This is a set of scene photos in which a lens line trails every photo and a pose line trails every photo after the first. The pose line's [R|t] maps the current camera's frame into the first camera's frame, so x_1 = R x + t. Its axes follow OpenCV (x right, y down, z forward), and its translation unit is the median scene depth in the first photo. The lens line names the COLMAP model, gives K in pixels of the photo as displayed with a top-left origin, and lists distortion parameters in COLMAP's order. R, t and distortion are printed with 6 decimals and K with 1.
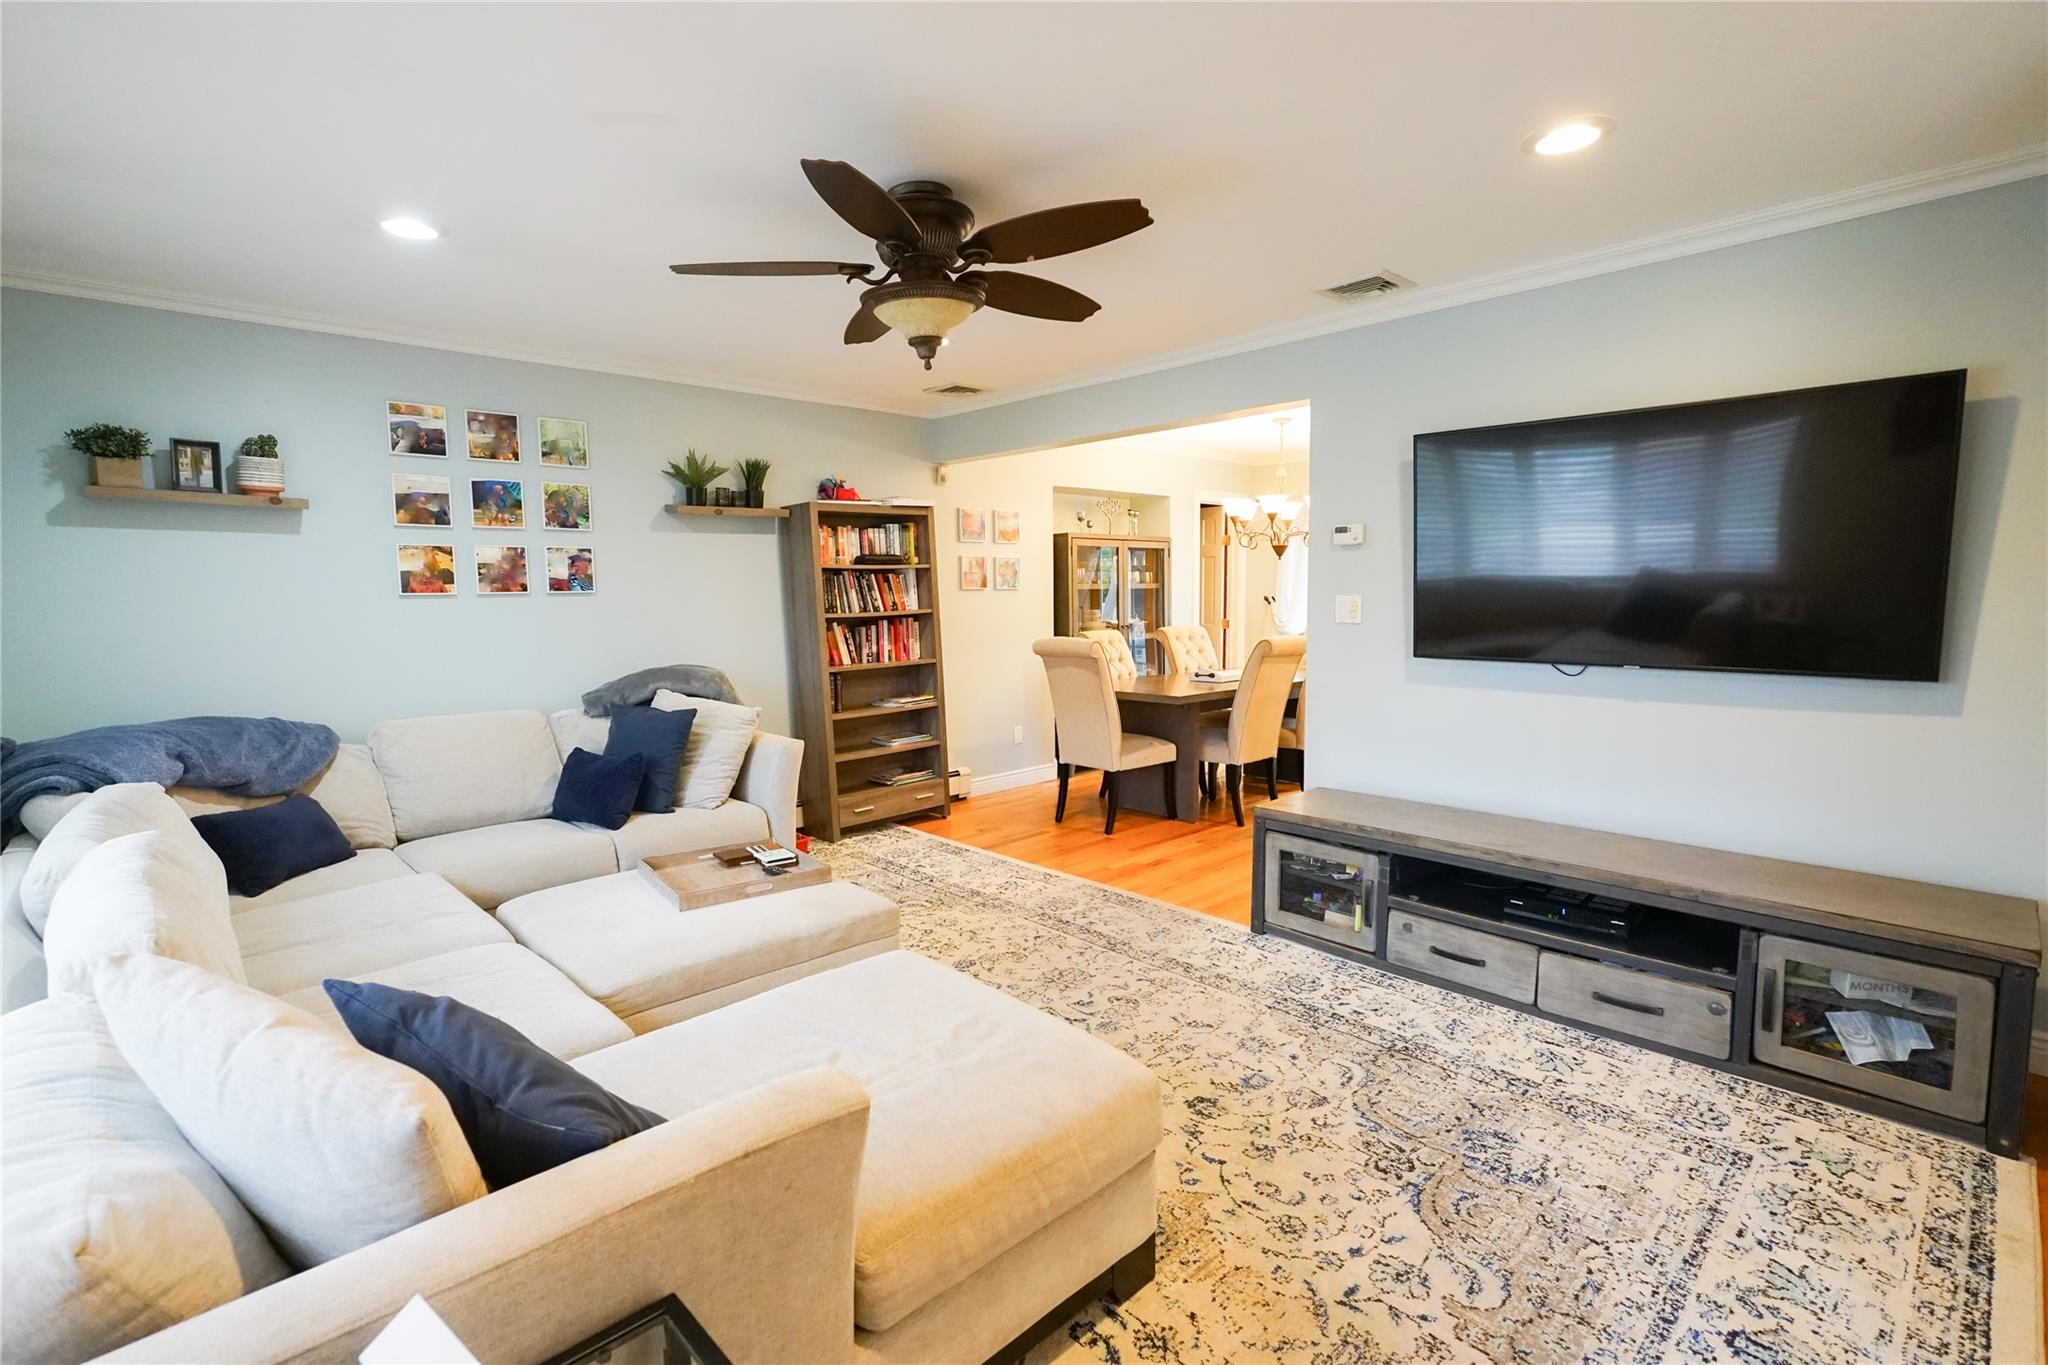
lens RADIAL K [[937.7, 0, 1015.1], [0, 937.7, 680.5], [0, 0, 1]] dist [-0.024660, 0.010994]
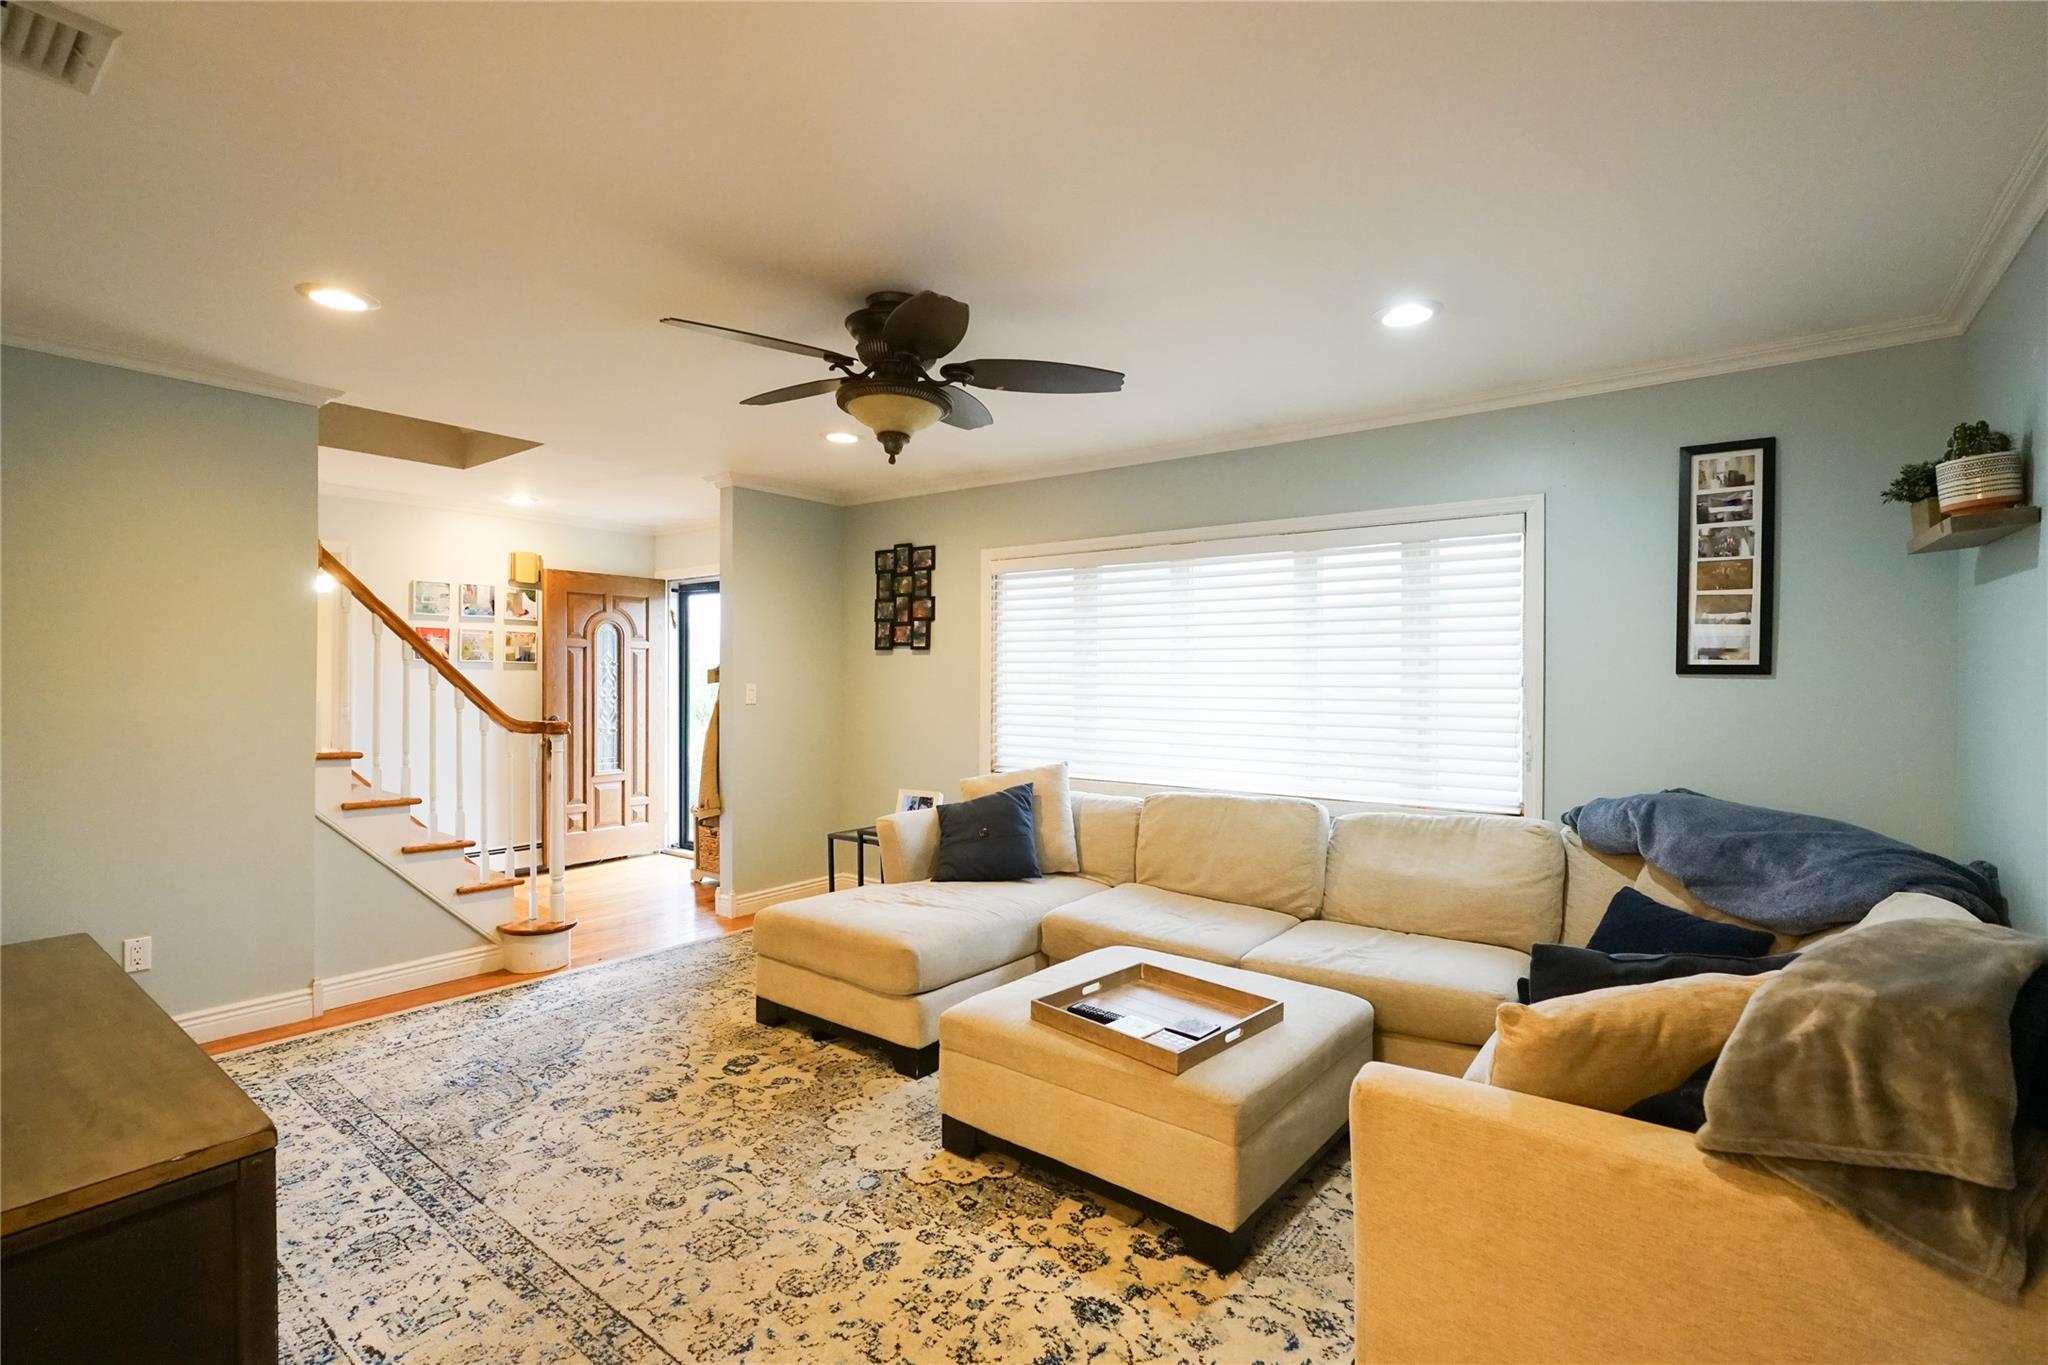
lens RADIAL K [[937.7, 0, 1015.1], [0, 937.7, 680.5], [0, 0, 1]] dist [-0.024660, 0.010994]
pose [[-0.988212, 0.008054, -0.152881, -0.036159], [-0.007804, 0.994667, 0.102843, -0.108058], [0.152894, 0.102824, -0.982879, 1.132339]]
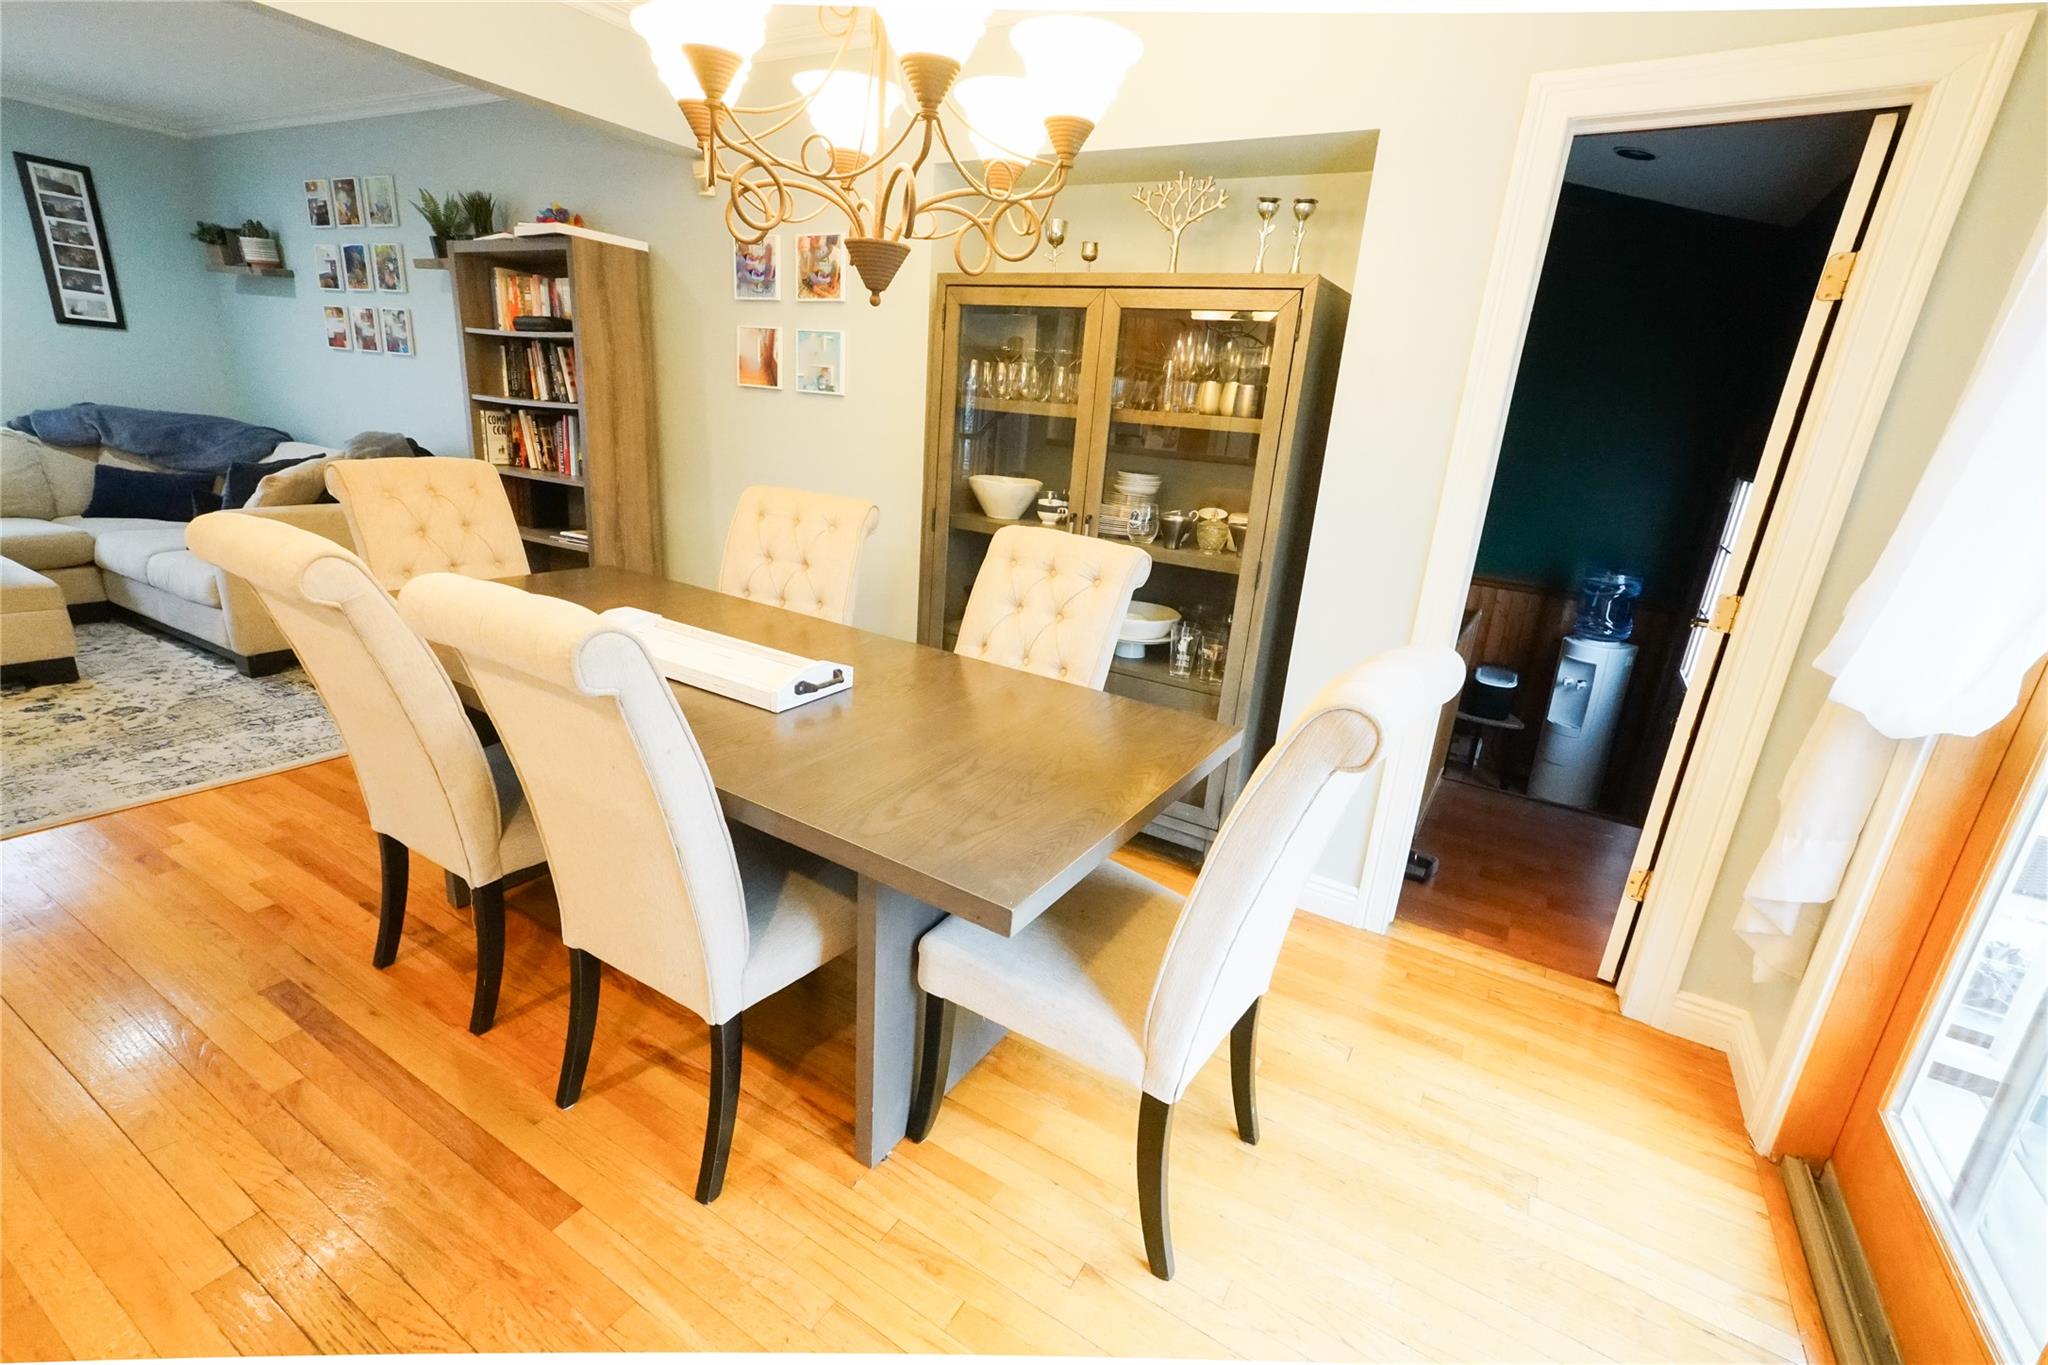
lens RADIAL K [[898.3, 0, 1024.0], [0, 898.3, 682.5], [0, 0, 1]] dist [0.000796, 0.010696]
pose [[0.270029, 0.322588, -0.907205, 0.719202], [-0.170996, 0.943295, 0.284525, -0.142425], [0.947547, 0.078298, 0.309879, 1.268919]]
